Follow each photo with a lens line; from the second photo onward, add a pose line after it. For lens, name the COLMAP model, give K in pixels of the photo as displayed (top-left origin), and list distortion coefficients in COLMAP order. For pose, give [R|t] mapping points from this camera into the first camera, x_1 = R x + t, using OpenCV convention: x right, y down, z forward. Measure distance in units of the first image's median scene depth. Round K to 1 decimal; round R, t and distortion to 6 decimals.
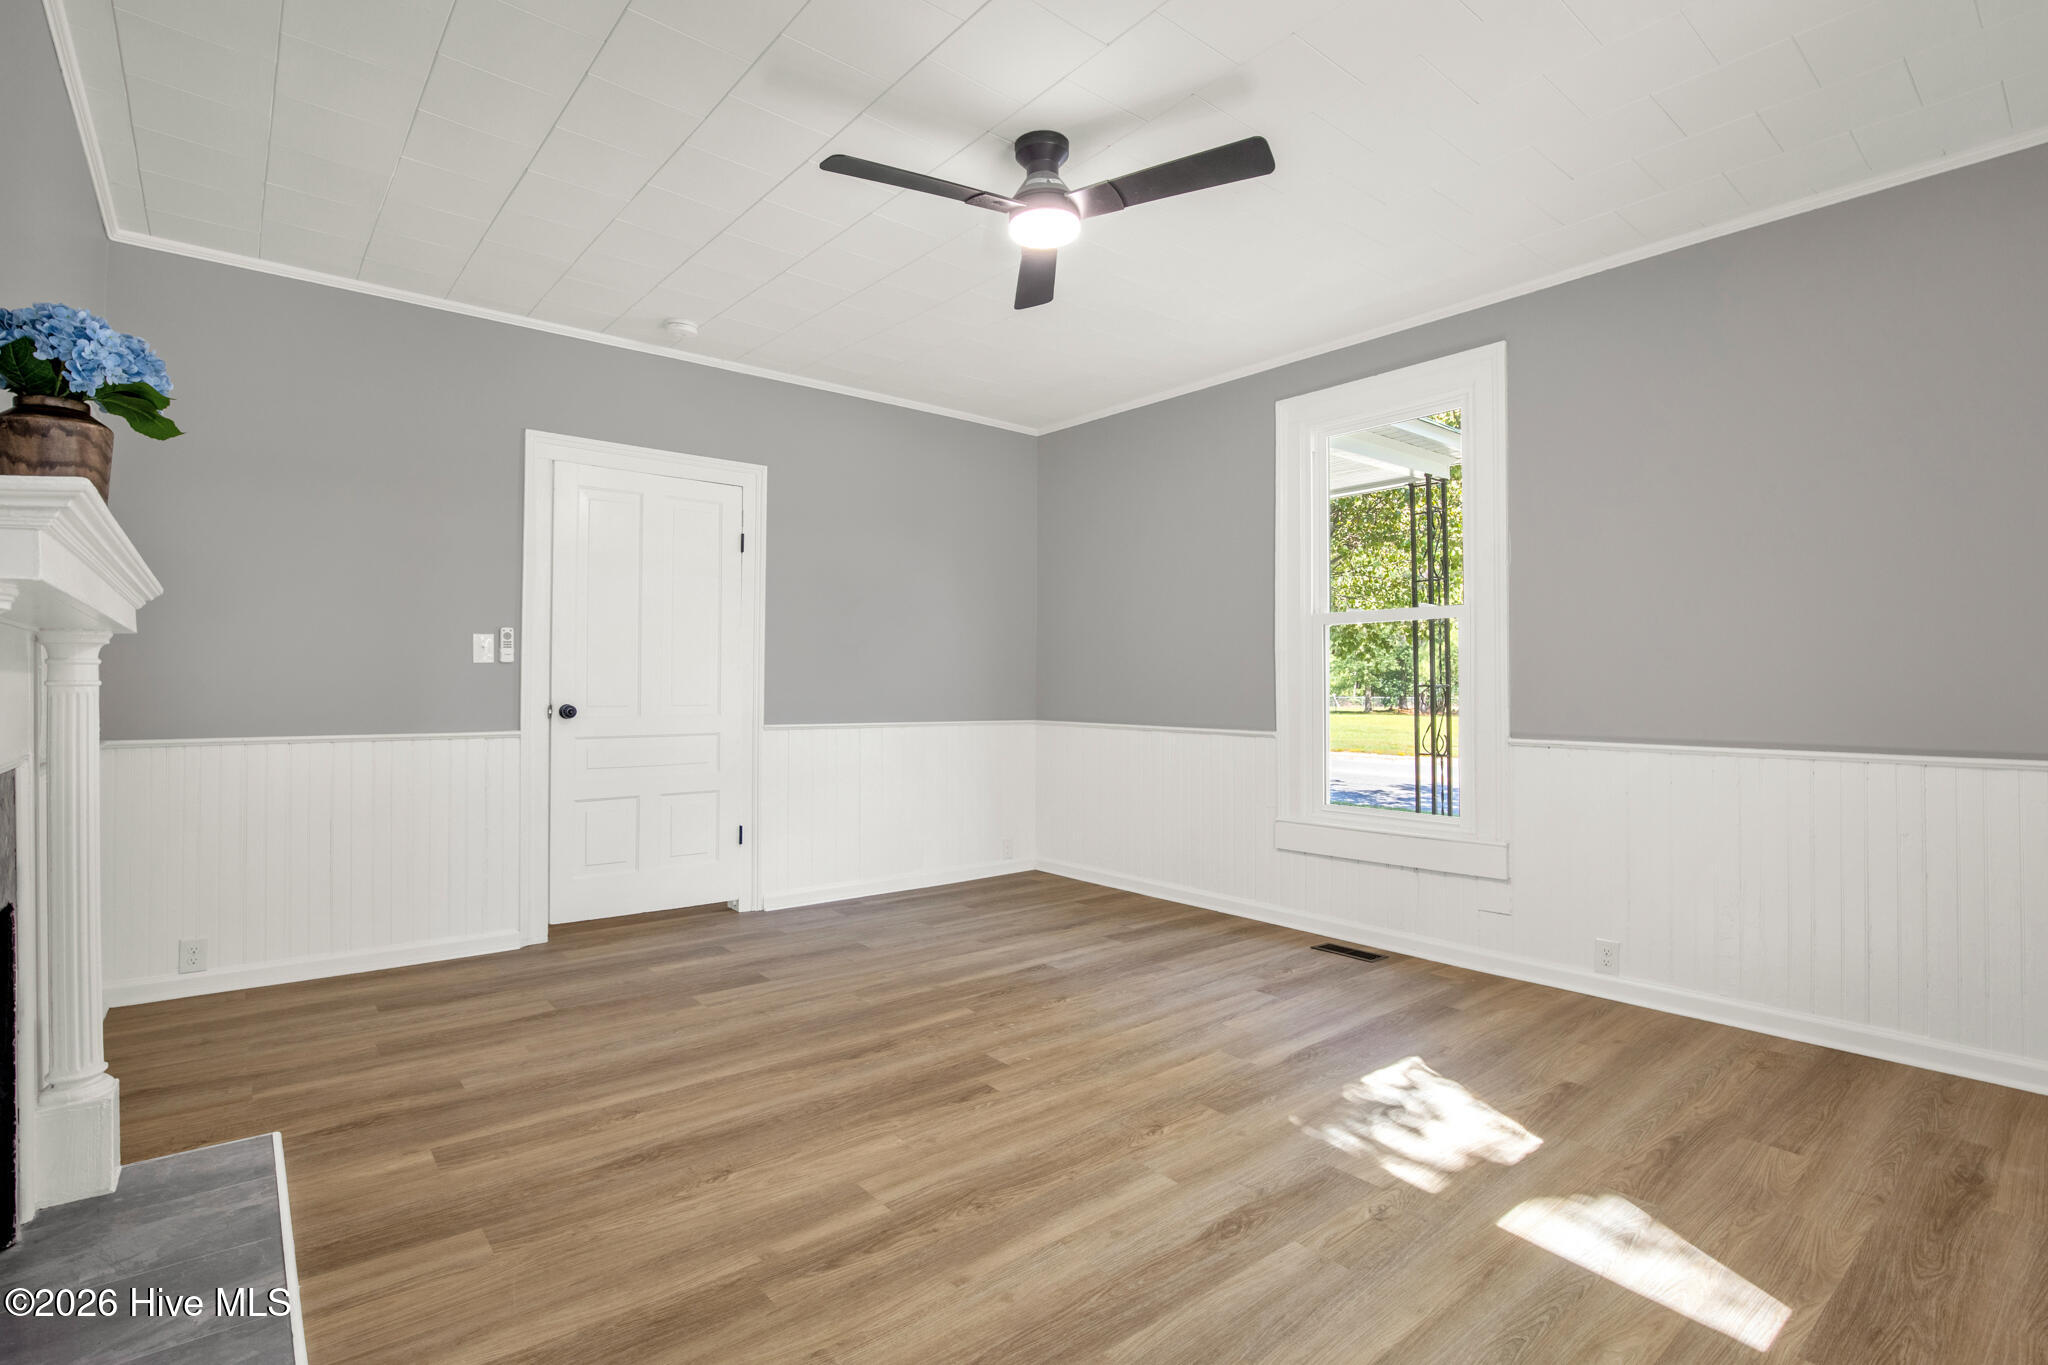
lens RADIAL K [[983.0, 0, 1017.2], [0, 983.0, 701.9], [0, 0, 1]] dist [-0.001609, -0.000235]
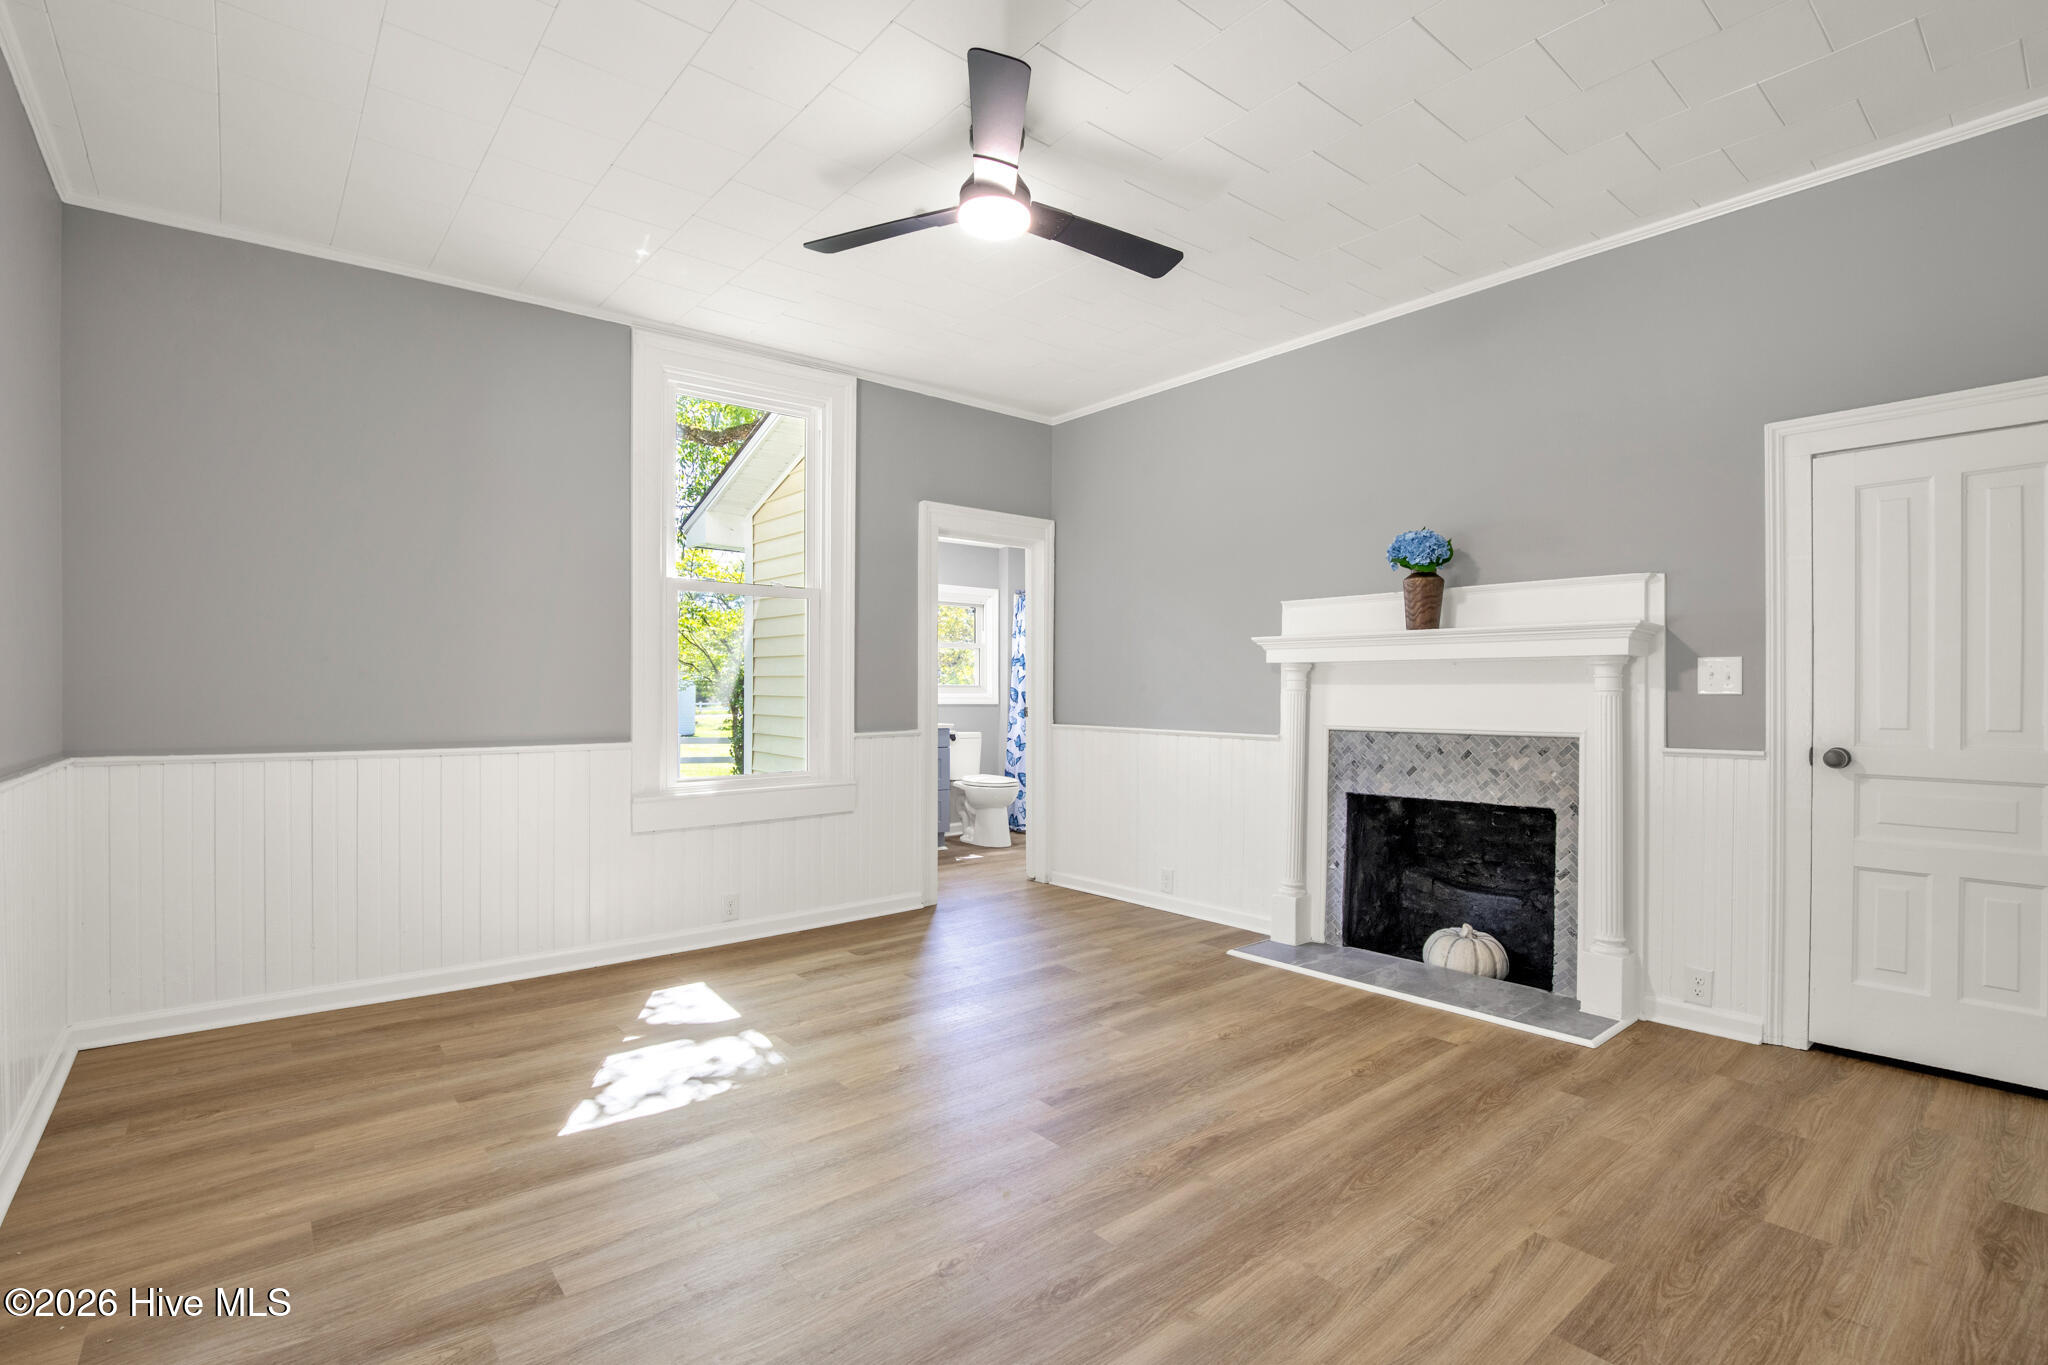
lens RADIAL K [[993.1, 0, 1025.6], [0, 993.1, 673.4], [0, 0, 1]] dist [-0.001055, -0.000452]
pose [[-0.999878, -0.001004, -0.015616, 0.011307], [-0.000996, 0.999999, -0.000555, -0.040781], [0.015617, -0.000539, -0.999878, 1.955225]]
